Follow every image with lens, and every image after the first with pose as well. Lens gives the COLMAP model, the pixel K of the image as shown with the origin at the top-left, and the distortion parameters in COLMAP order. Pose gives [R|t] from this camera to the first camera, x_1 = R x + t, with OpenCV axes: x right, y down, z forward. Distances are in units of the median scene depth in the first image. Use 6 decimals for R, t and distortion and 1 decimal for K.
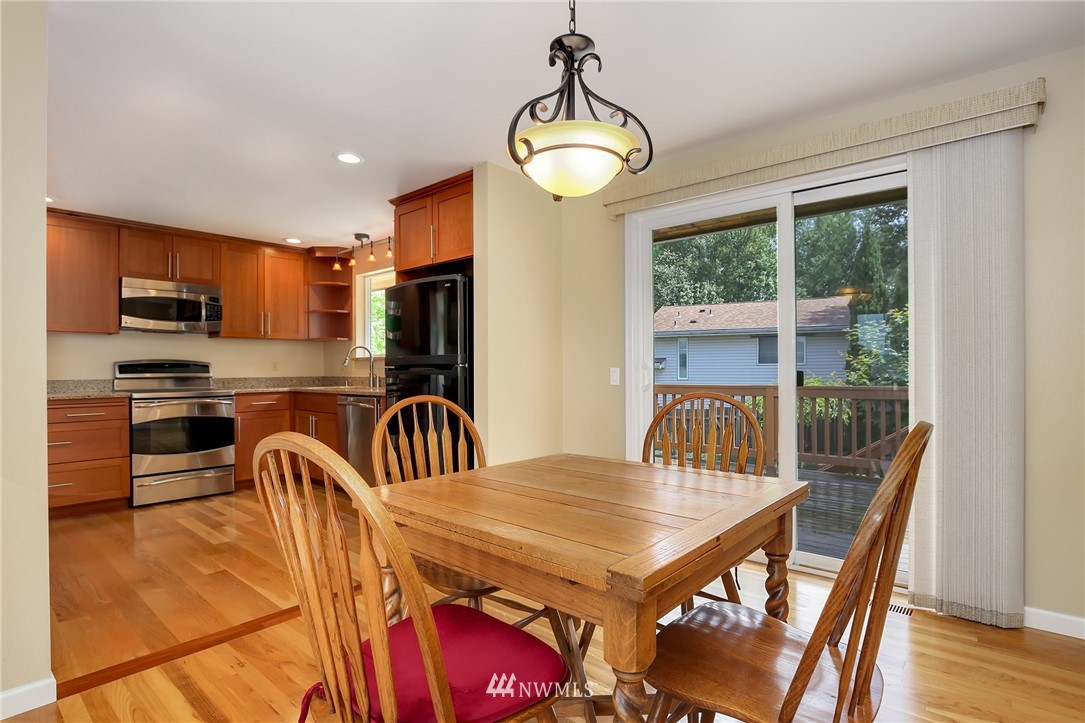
lens RADIAL K [[499.9, 0, 514.6], [0, 499.9, 369.5], [0, 0, 1]] dist [-0.010697, 0.000426]
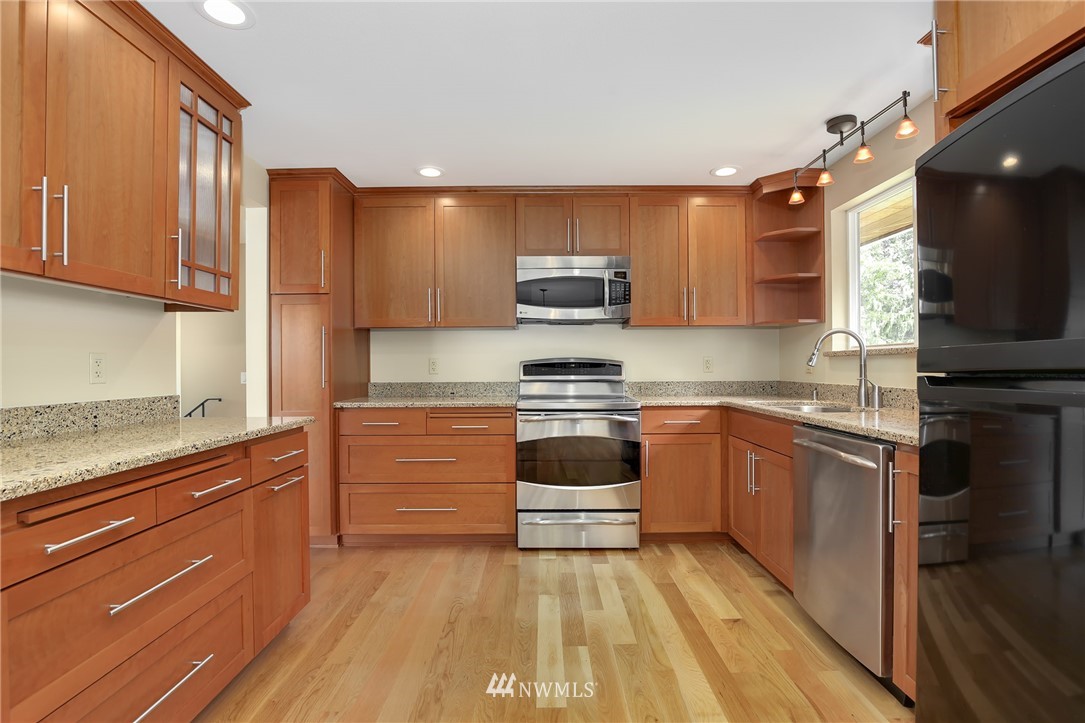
lens RADIAL K [[509.6, 0, 559.3], [0, 509.6, 362.8], [0, 0, 1]] dist [-0.014716, 0.000257]
pose [[0.691443, -0.003554, -0.722422, -0.128361], [-0.000848, 0.999983, -0.005731, -0.007574], [0.722431, 0.004575, 0.691428, 0.421041]]
